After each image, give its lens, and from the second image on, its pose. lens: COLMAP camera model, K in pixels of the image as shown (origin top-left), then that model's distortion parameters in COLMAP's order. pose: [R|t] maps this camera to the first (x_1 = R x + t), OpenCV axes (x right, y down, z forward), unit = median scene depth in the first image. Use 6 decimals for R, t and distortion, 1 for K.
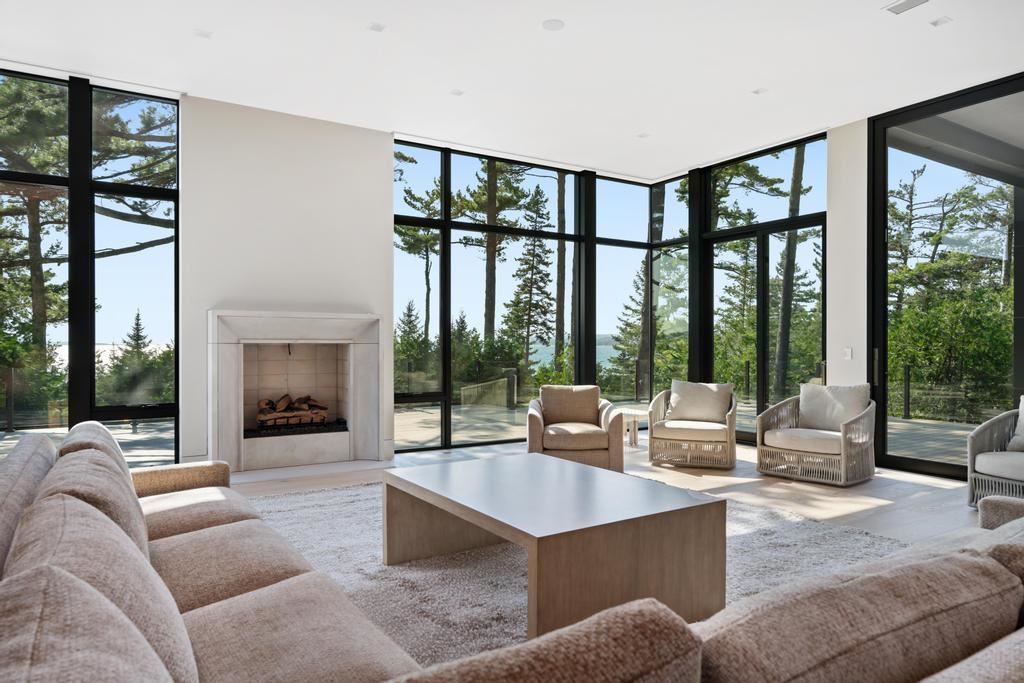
lens RADIAL K [[651.2, 0, 512.0], [0, 651.2, 341.5], [0, 0, 1]] dist [0.004139, 0.001047]
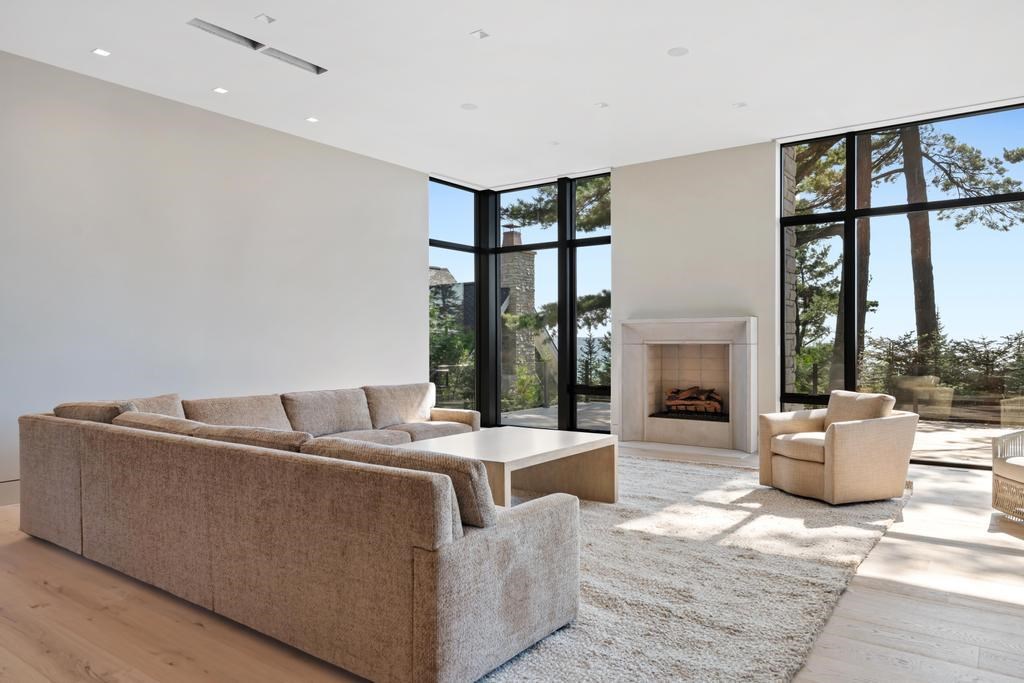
lens RADIAL K [[699.2, 0, 512.0], [0, 699.2, 341.5], [0, 0, 1]] dist [-0.000414, -0.000808]
pose [[0.356191, -0.004412, -0.934403, 0.146701], [0.003509, 0.999988, -0.003384, 0.000374], [0.934407, -0.002074, 0.356202, 0.045571]]
